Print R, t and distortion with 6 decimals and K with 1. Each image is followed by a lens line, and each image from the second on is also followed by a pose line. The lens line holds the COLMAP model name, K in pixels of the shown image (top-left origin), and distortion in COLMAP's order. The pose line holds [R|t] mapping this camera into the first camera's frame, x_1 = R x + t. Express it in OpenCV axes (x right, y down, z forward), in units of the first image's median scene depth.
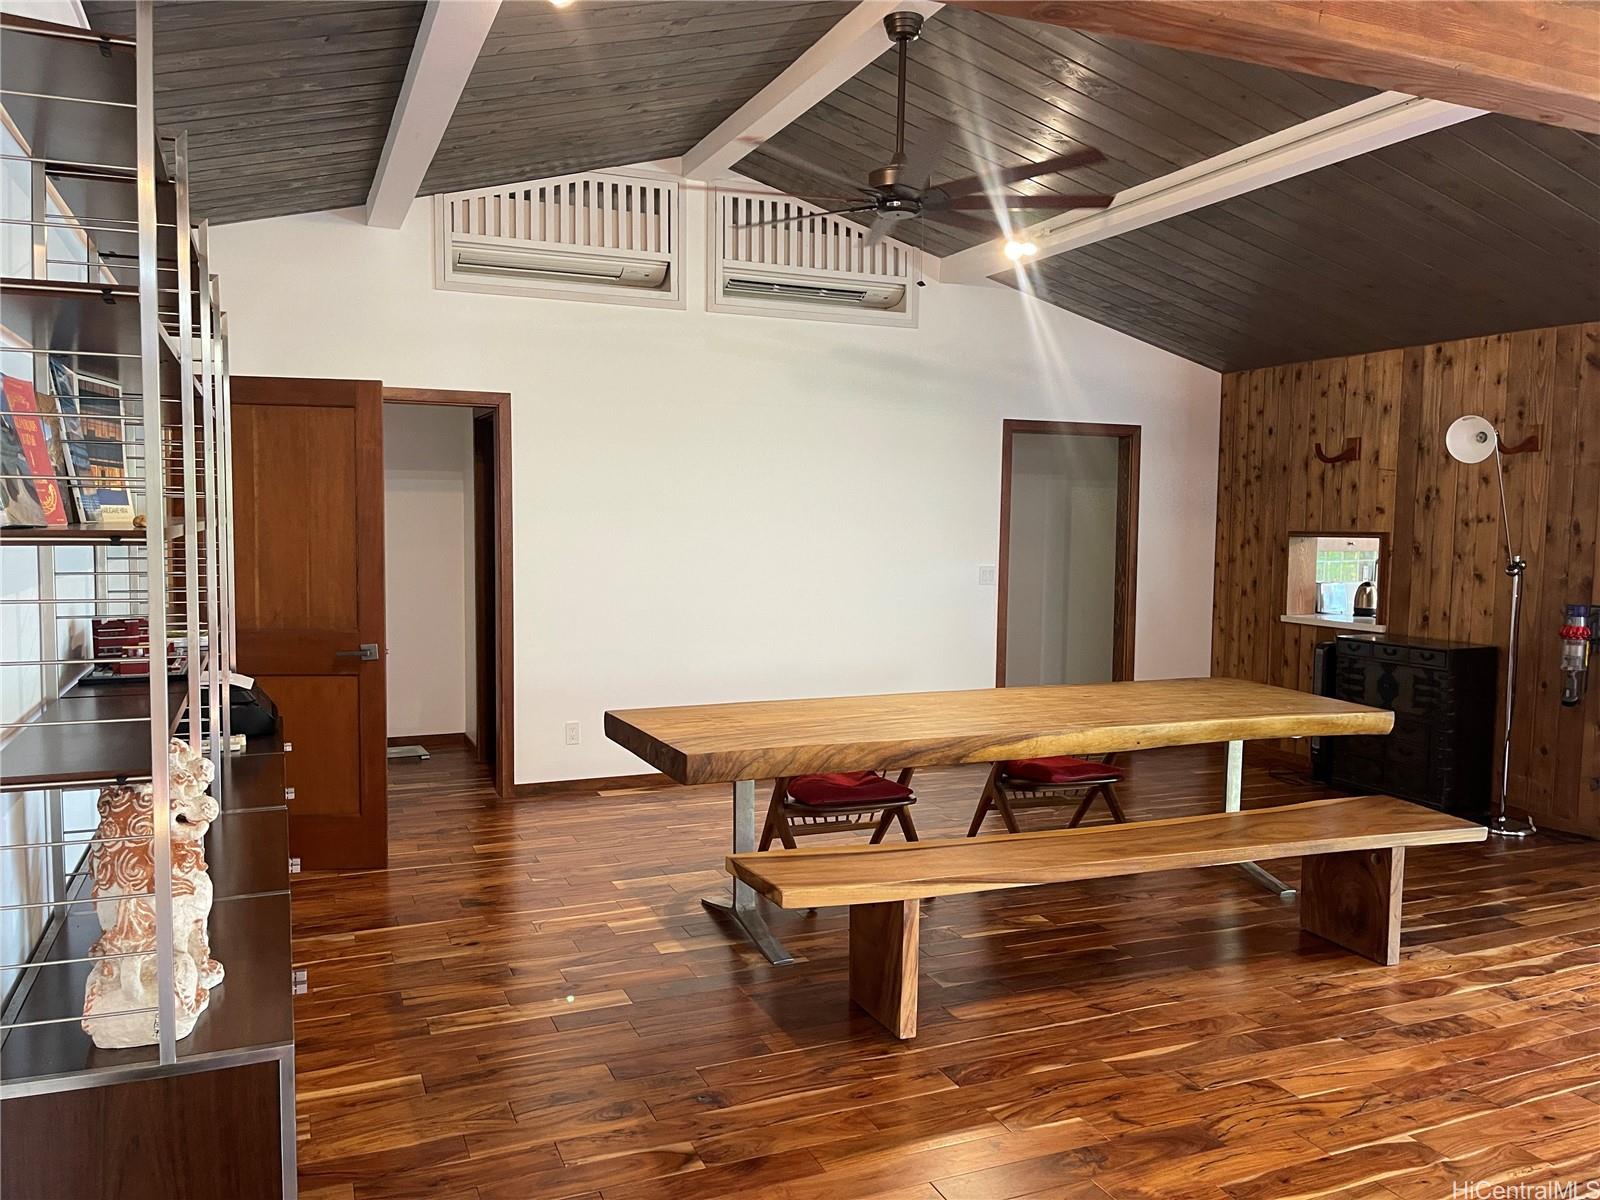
lens RADIAL K [[1200.3, 0, 800.0], [0, 1200.3, 601.0], [0, 0, 1]] dist [0.040747, -0.020841]
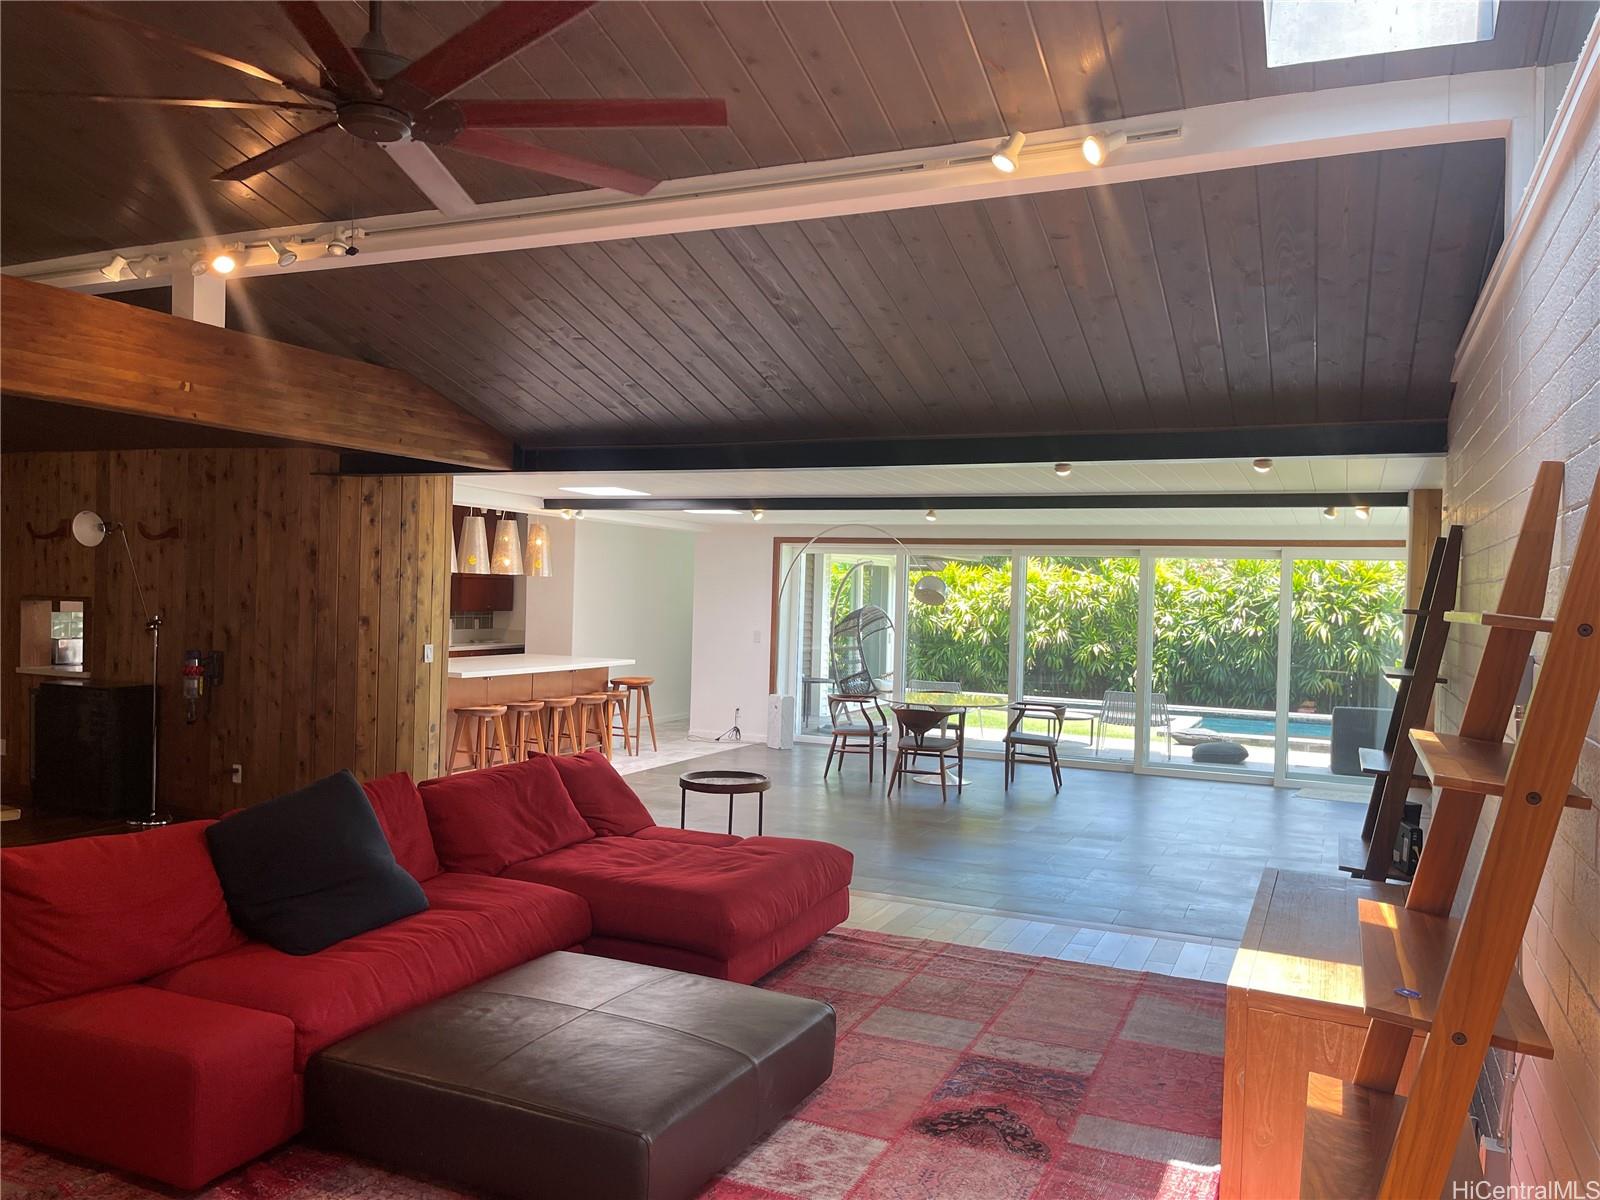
lens RADIAL K [[1200.3, 0, 807.6], [0, 1200.3, 598.2], [0, 0, 1]] dist [0.040747, -0.020841]
pose [[0.731097, 0.005280, 0.682253, 0.185157], [0.030654, 0.998706, -0.040578, 0.018808], [-0.681584, 0.050580, 0.729989, -0.433365]]
